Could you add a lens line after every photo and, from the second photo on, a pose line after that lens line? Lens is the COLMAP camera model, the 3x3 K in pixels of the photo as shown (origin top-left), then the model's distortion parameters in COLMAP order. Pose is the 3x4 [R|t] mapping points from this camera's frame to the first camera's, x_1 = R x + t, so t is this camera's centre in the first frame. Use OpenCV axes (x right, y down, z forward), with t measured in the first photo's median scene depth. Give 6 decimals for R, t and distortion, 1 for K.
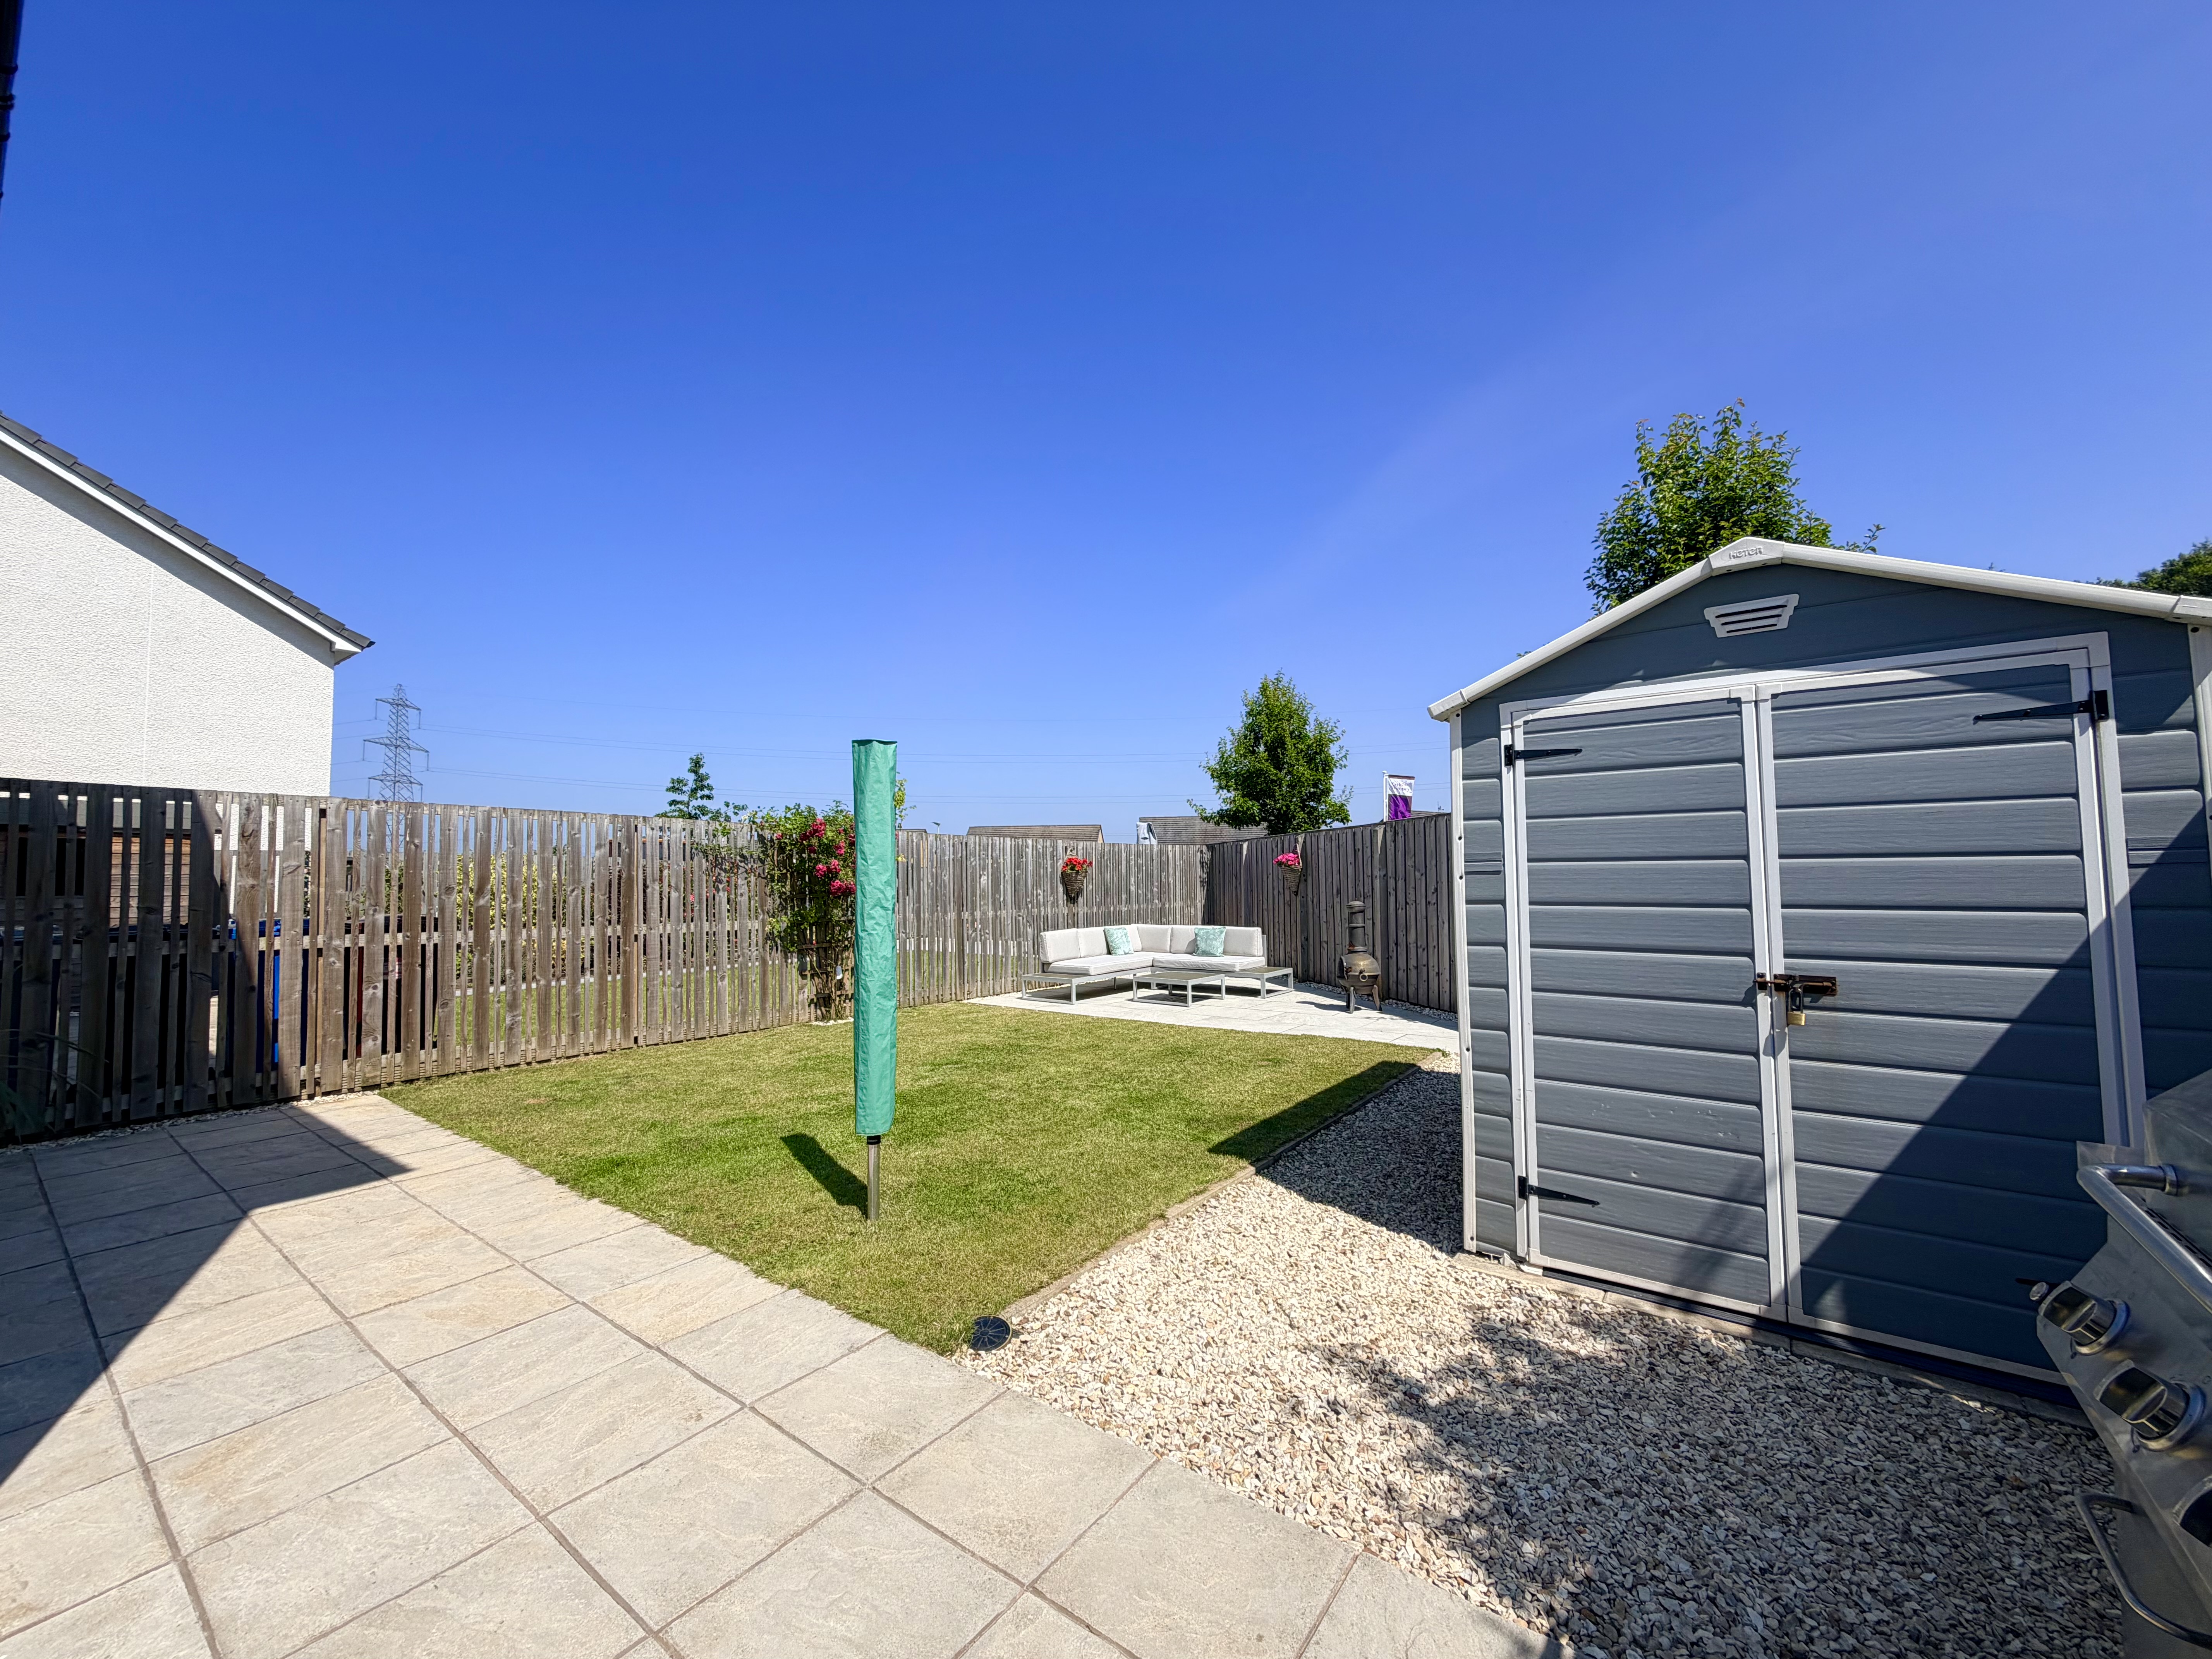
lens RADIAL K [[875.2, 0, 1106.0], [0, 875.2, 829.5], [0, 0, 1]] dist [-0.001428, 0.000038]
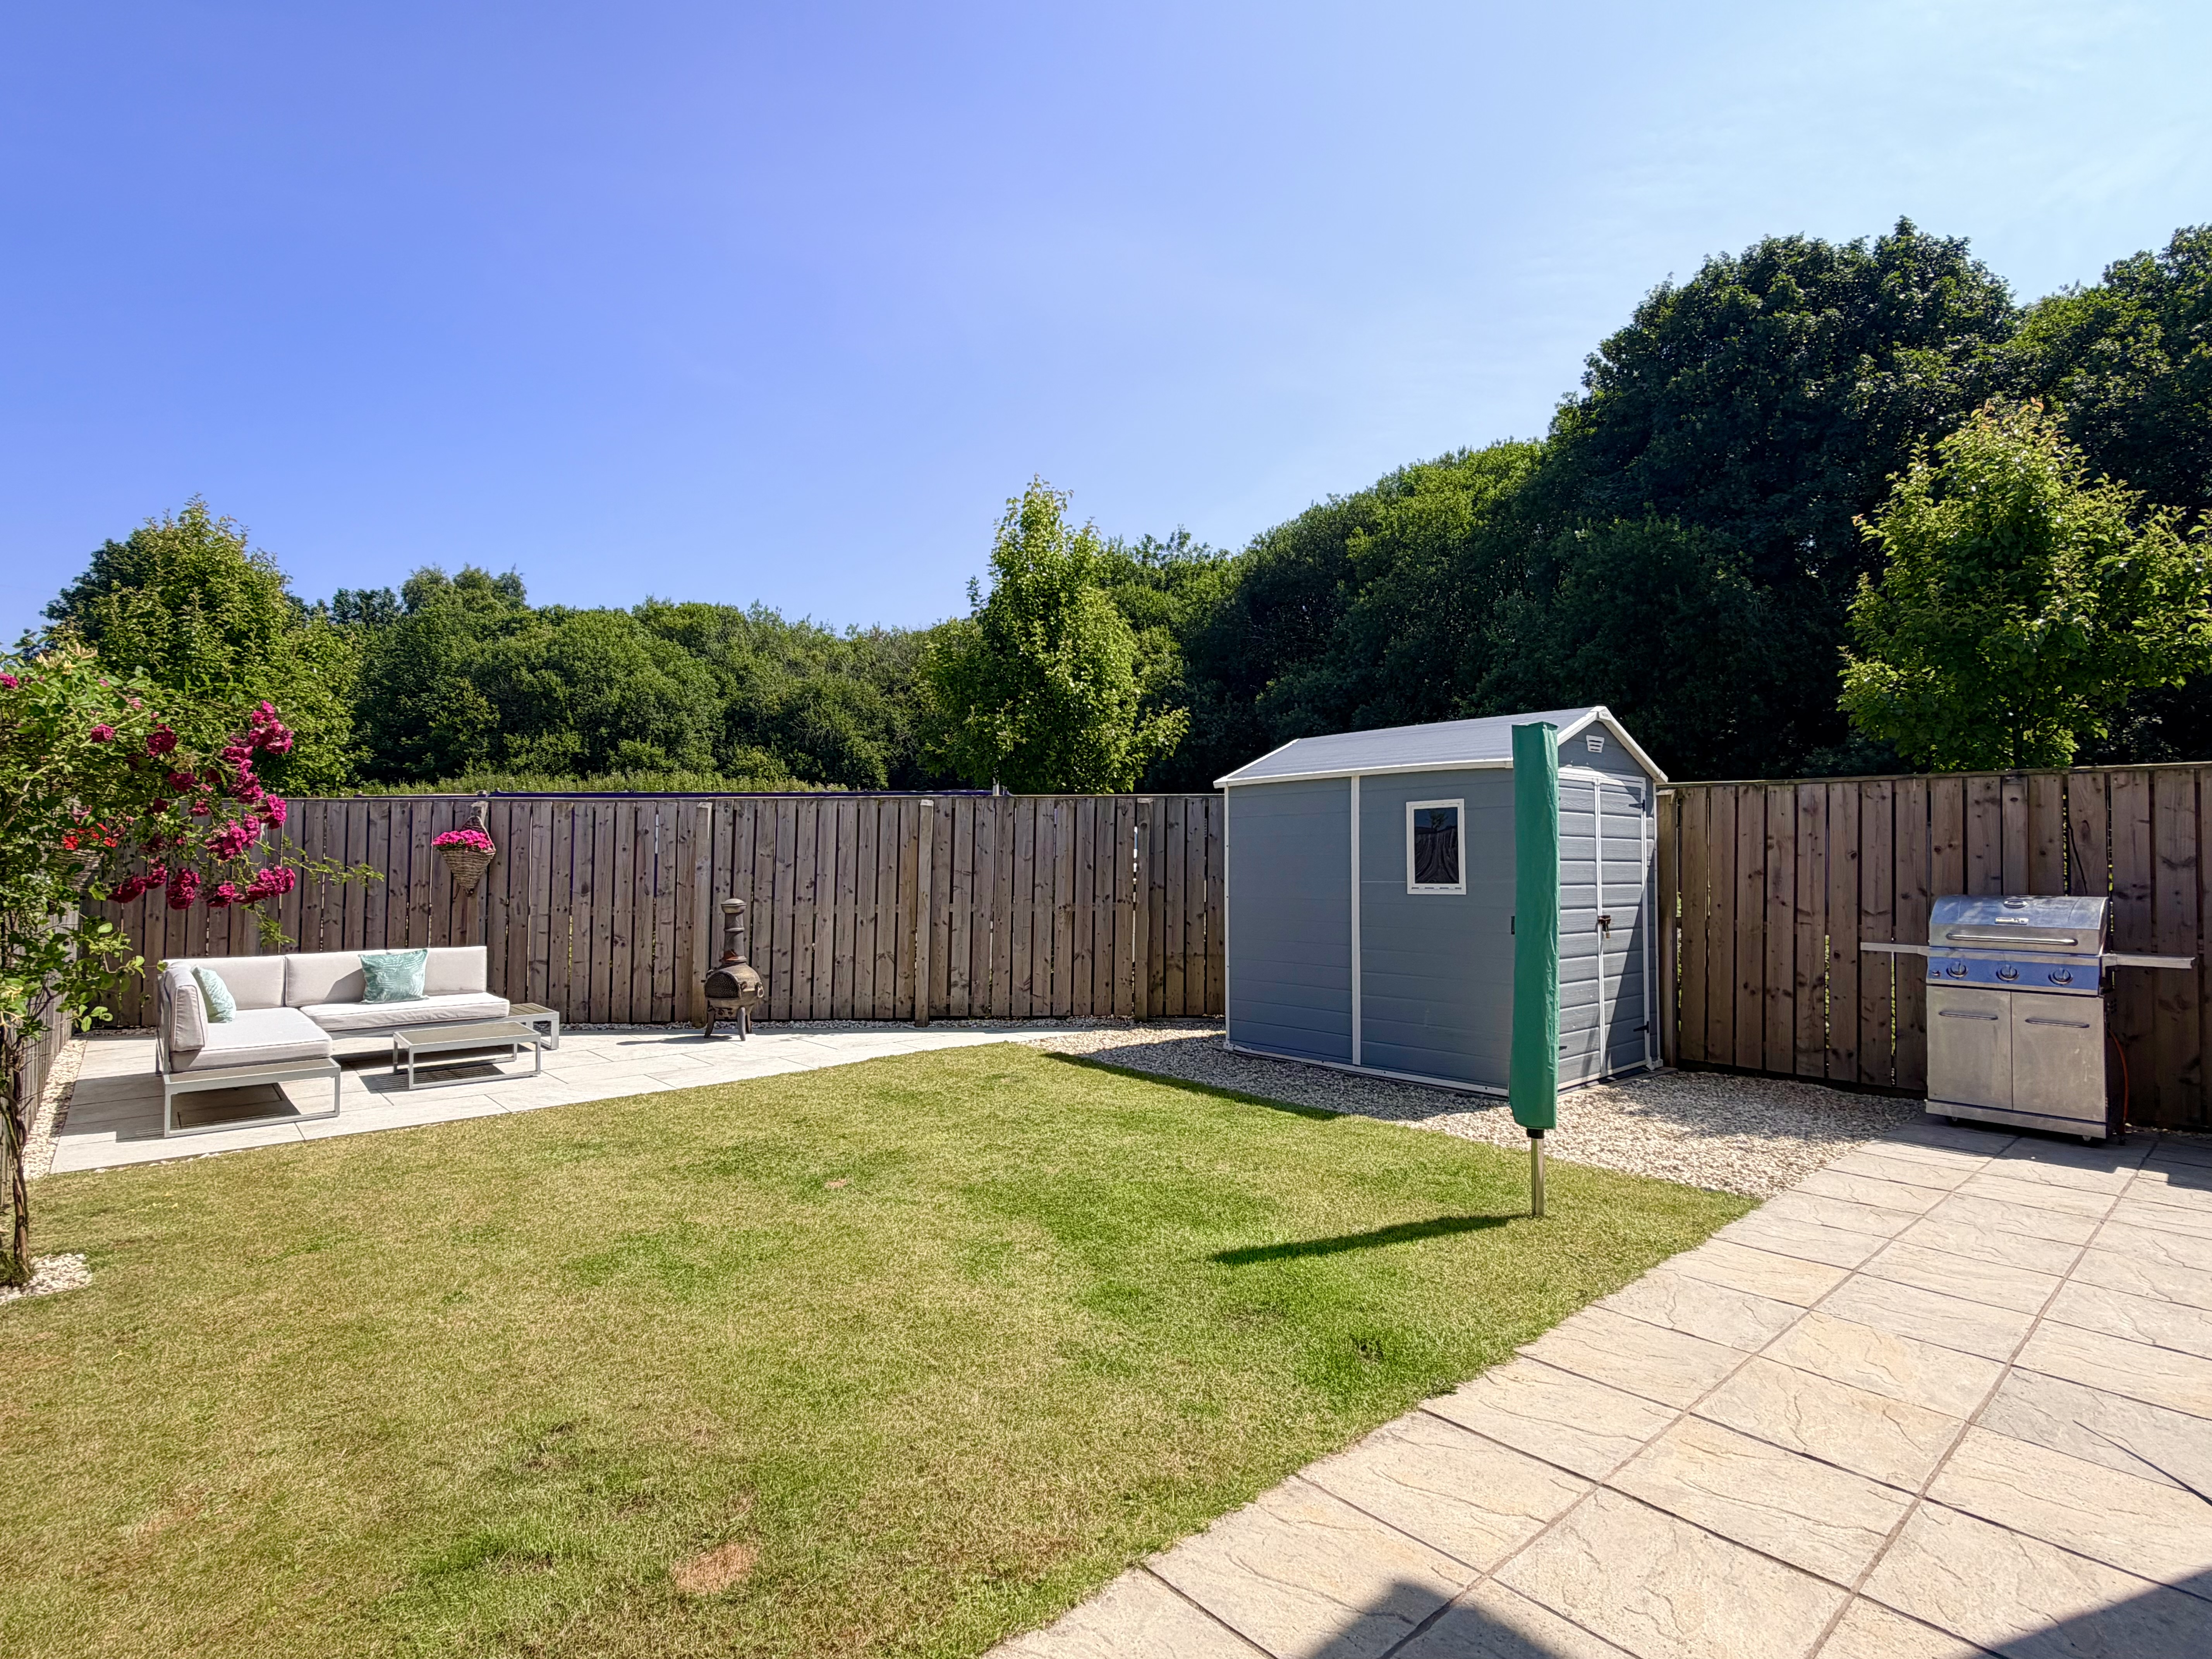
lens RADIAL K [[1098.5, 0, 1102.2], [0, 1098.5, 835.5], [0, 0, 1]] dist [0.003369, -0.000005]
pose [[0.197345, 0.037454, 0.979618, -1.423830], [-0.058810, 0.997923, -0.026307, 0.074391], [-0.978569, -0.052420, 0.199138, 1.127163]]
